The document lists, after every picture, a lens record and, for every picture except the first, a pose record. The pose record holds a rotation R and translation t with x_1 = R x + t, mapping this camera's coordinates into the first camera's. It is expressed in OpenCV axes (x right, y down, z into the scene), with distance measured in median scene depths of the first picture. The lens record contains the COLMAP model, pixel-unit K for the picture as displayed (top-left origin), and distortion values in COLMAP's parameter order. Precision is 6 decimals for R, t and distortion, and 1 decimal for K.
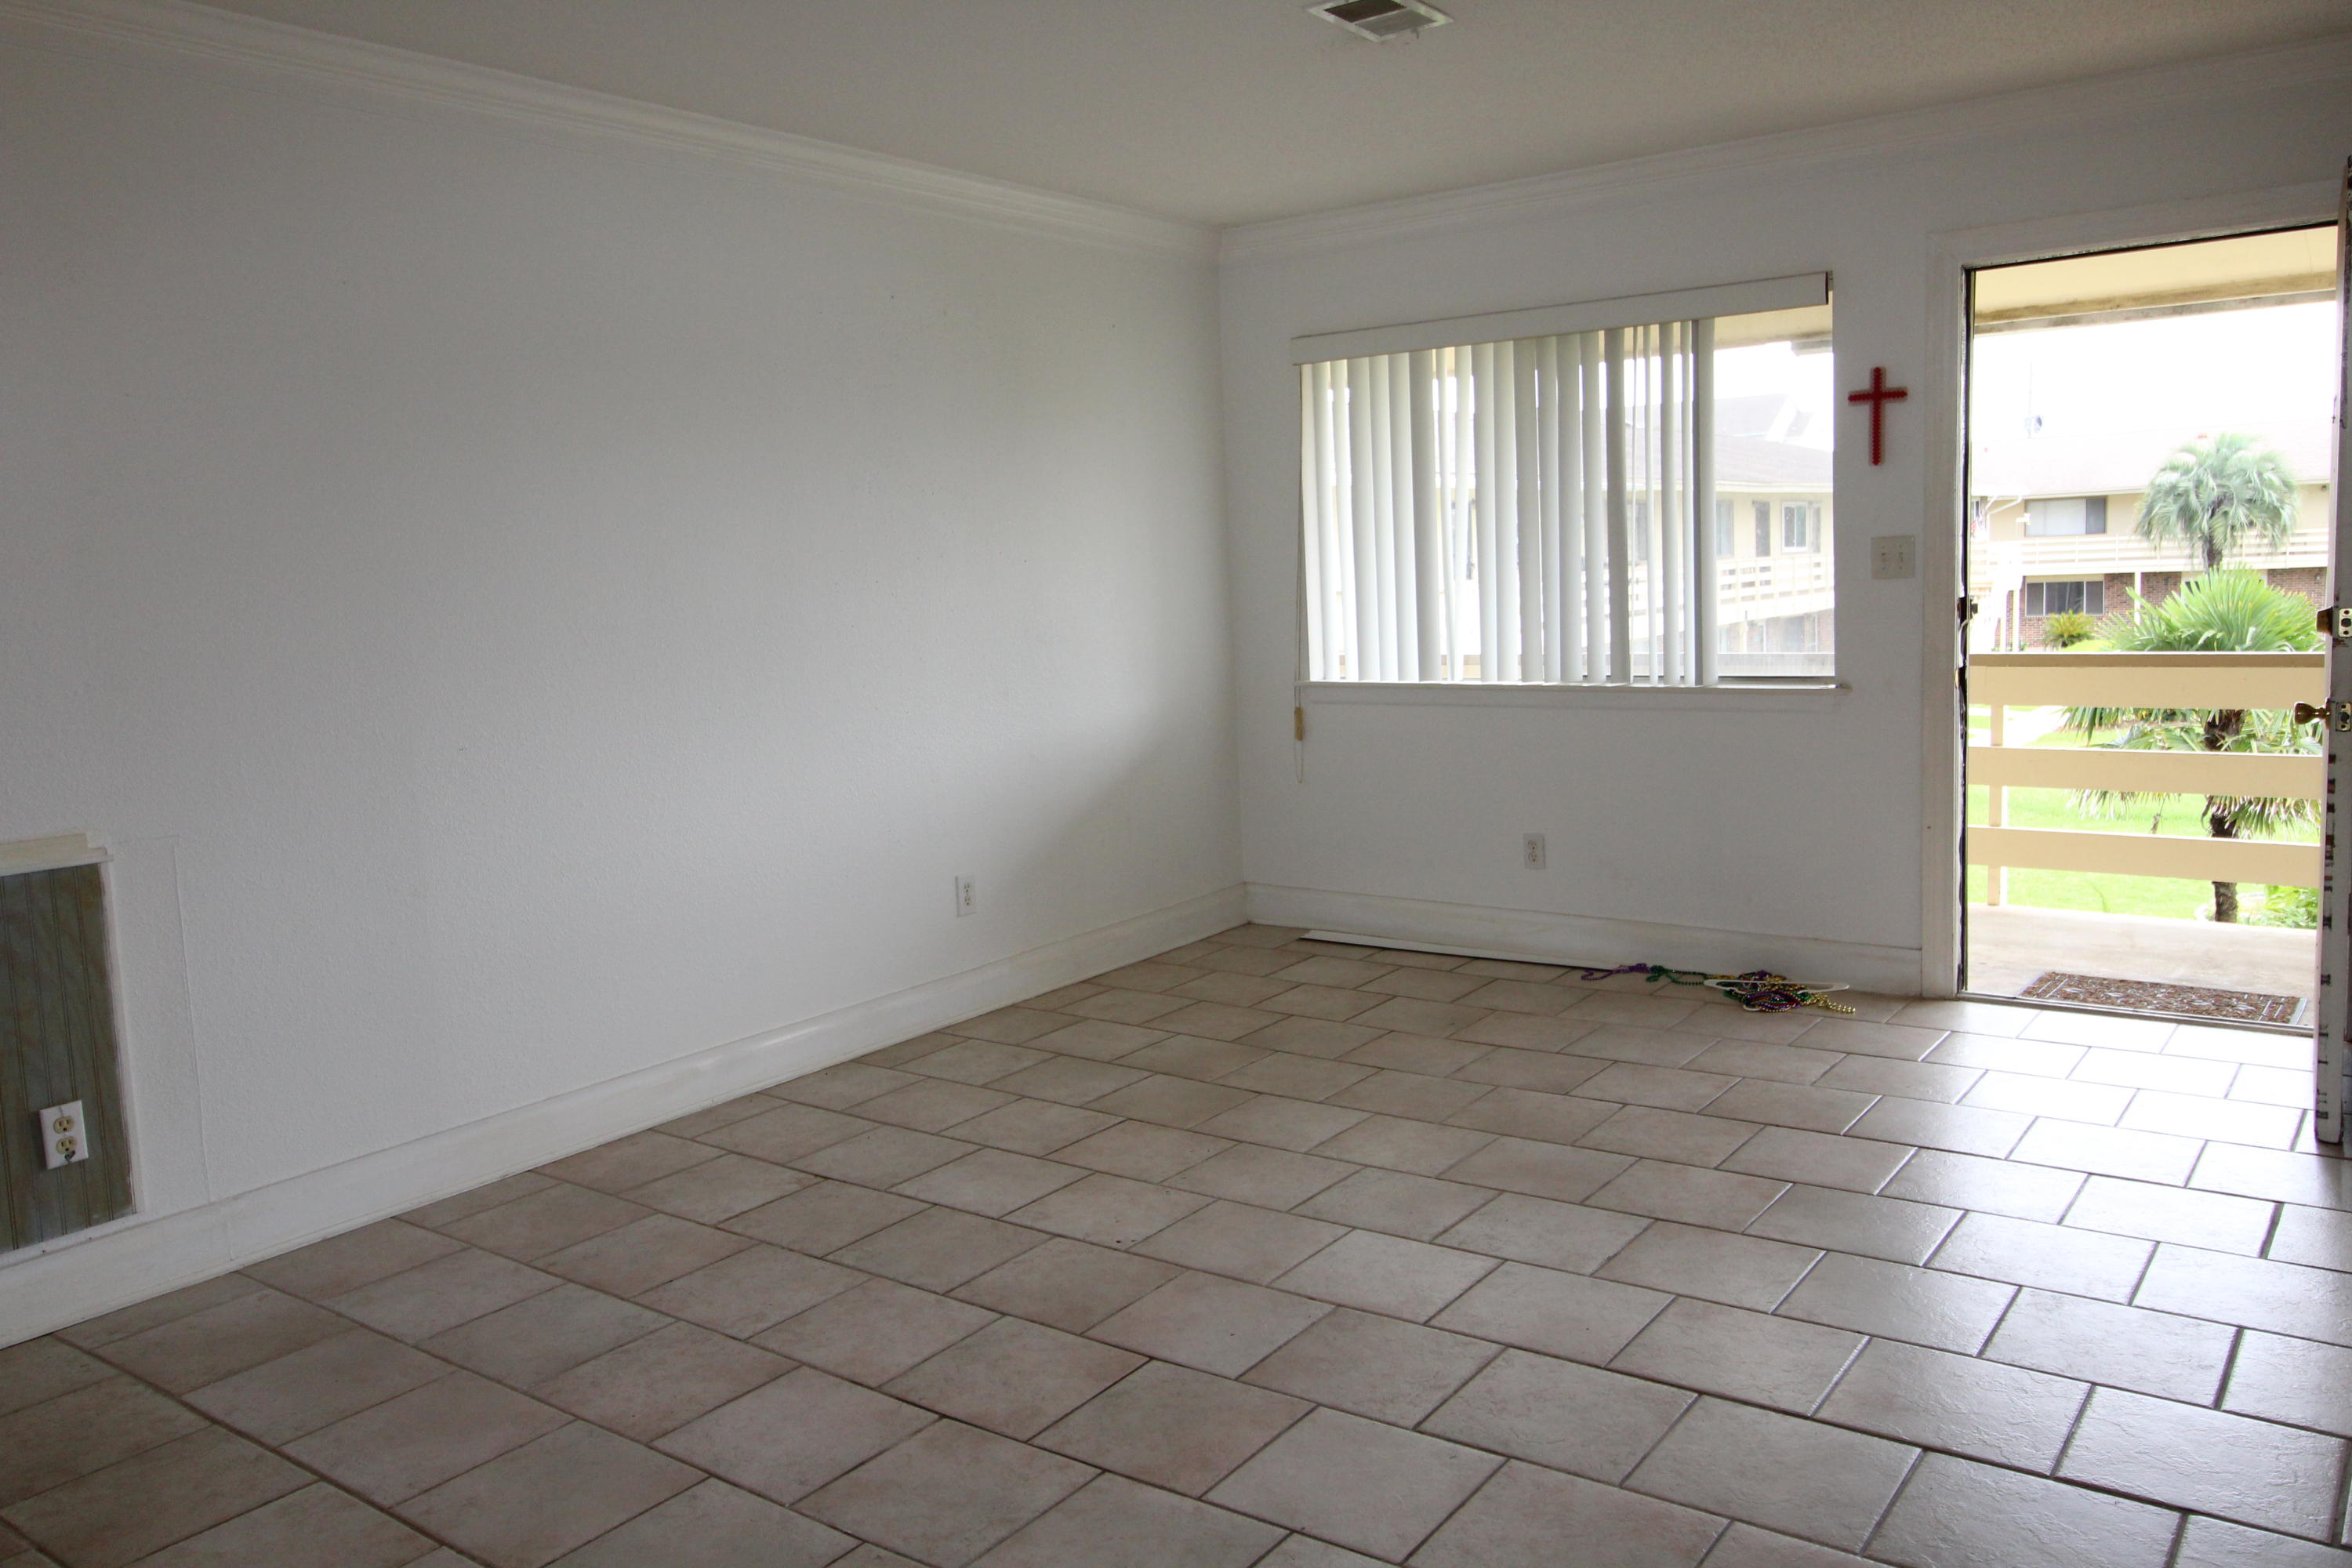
lens RADIAL K [[1759.8, 0, 1178.9], [0, 1759.8, 785.1], [0, 0, 1]] dist [0.023179, -0.003695]
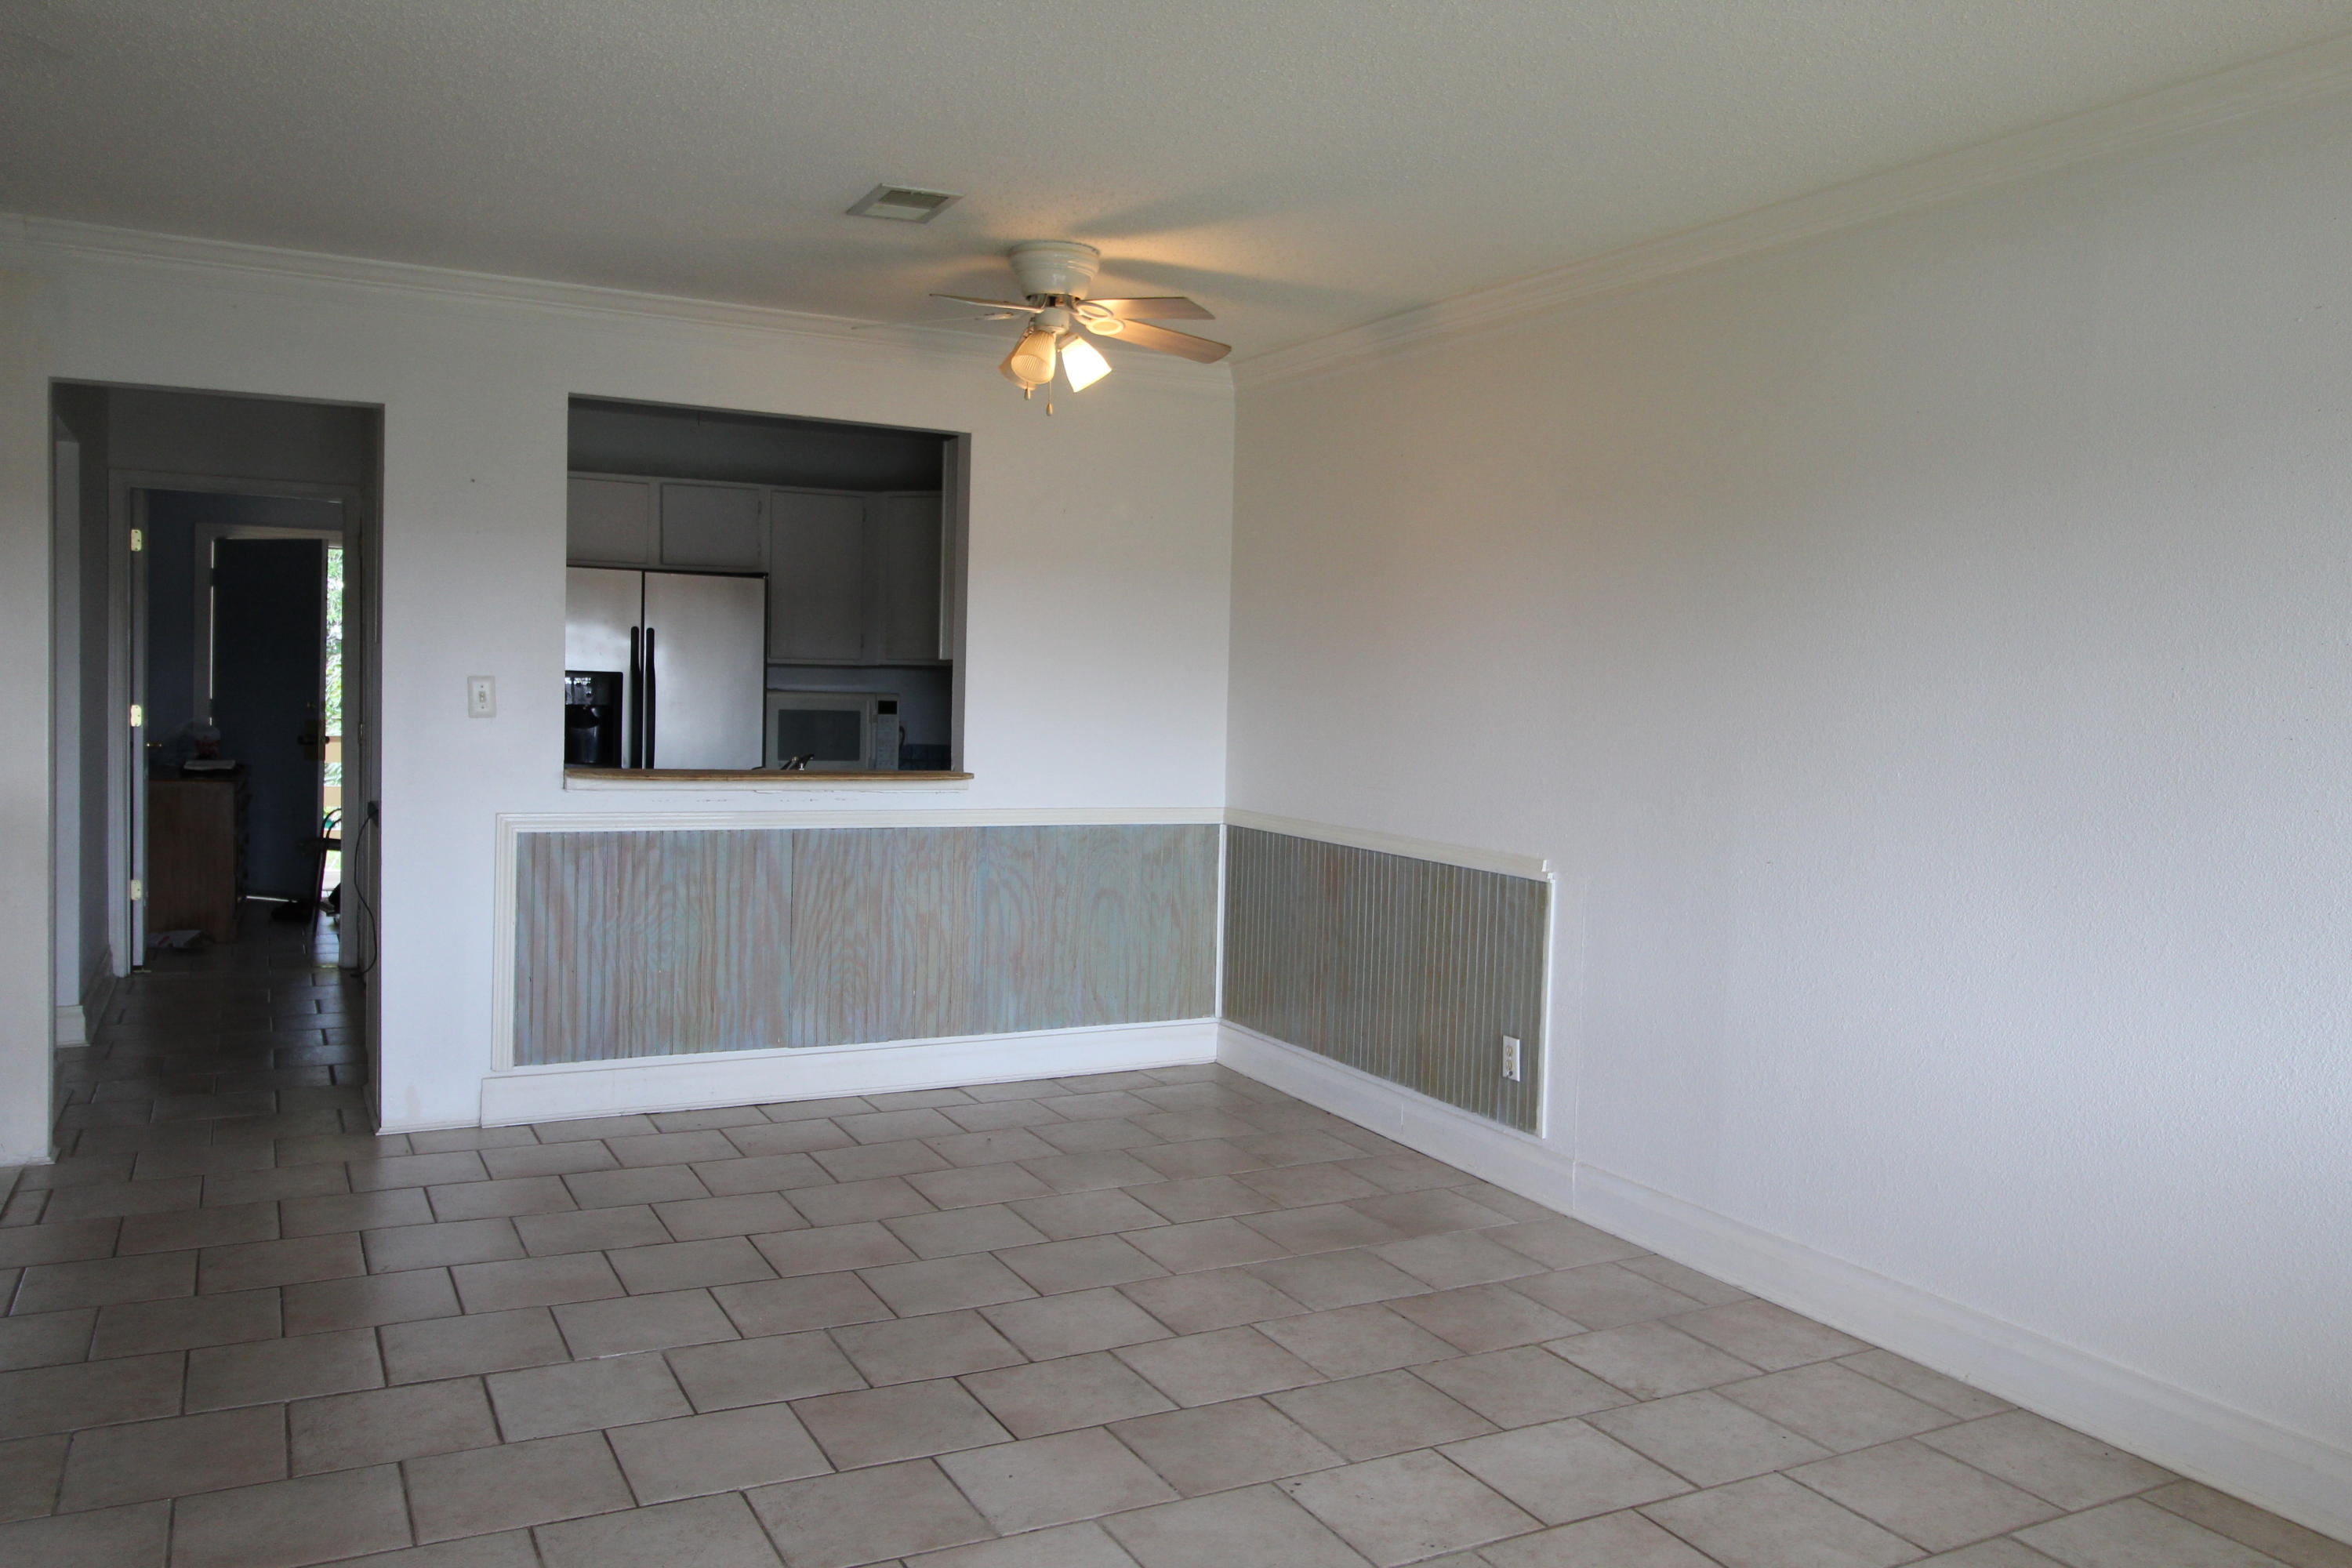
lens RADIAL K [[1759.8, 0, 1170.2], [0, 1759.8, 784.0], [0, 0, 1]] dist [0.023179, -0.003695]
pose [[-0.435211, 0.083973, -0.896404, 0.667799], [-0.121162, 0.981121, 0.150734, -0.180473], [0.892139, 0.174211, -0.416820, 1.125098]]
